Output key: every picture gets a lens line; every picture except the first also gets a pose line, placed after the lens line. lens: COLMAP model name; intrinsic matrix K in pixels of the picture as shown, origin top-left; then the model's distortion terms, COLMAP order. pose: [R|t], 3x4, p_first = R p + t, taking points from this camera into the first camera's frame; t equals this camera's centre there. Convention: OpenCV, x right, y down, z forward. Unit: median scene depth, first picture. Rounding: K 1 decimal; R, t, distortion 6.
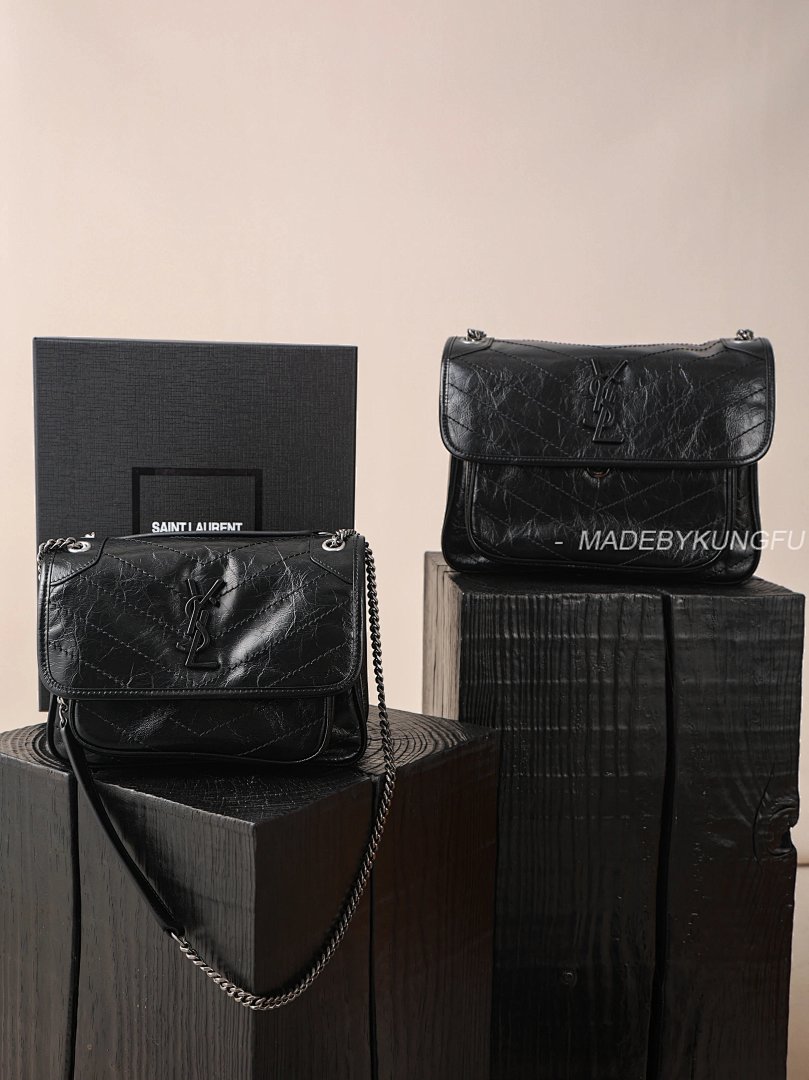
lens RADIAL K [[1429.0, 0, 394.8], [0, 1429.0, 533.2], [0, 0, 1]] dist [0.068350, 0.000000]
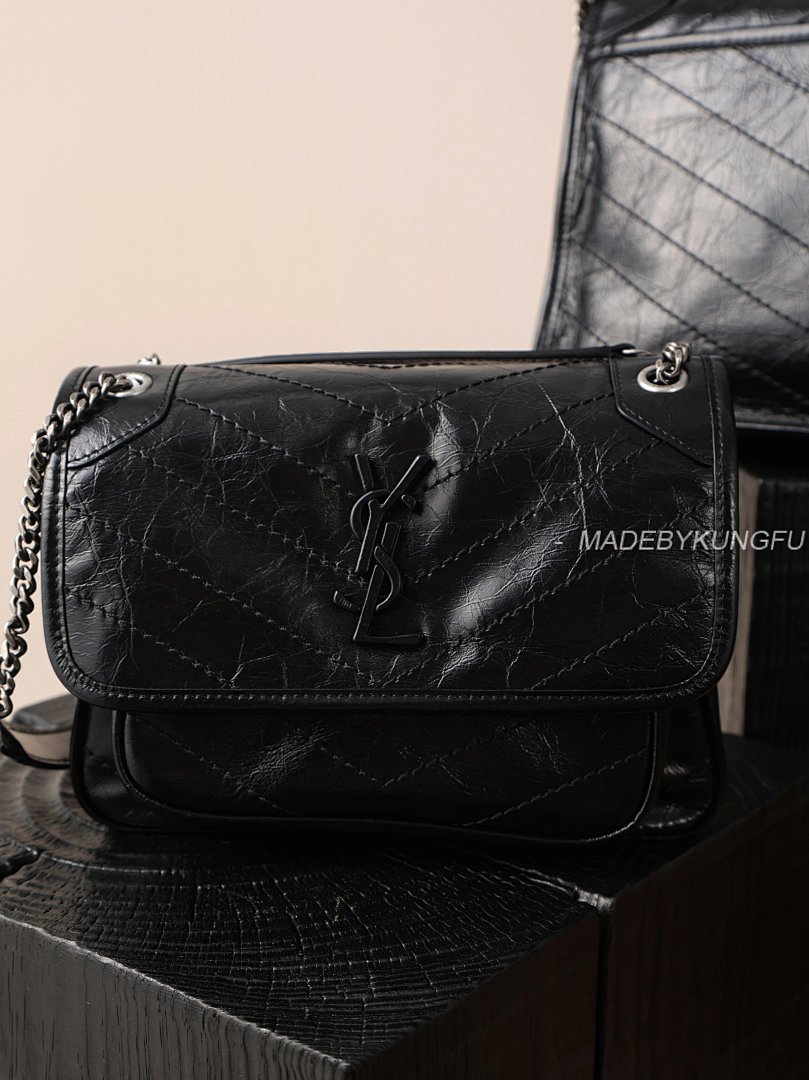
lens RADIAL K [[1782.4, 0, 407.6], [0, 1782.4, 542.6], [0, 0, 1]] dist [0.059300, 0.000000]
pose [[0.996663, 0.004149, -0.081524, -0.080646], [0.005256, 0.993373, 0.114812, -0.006199], [0.081461, -0.114857, 0.990036, 0.425492]]
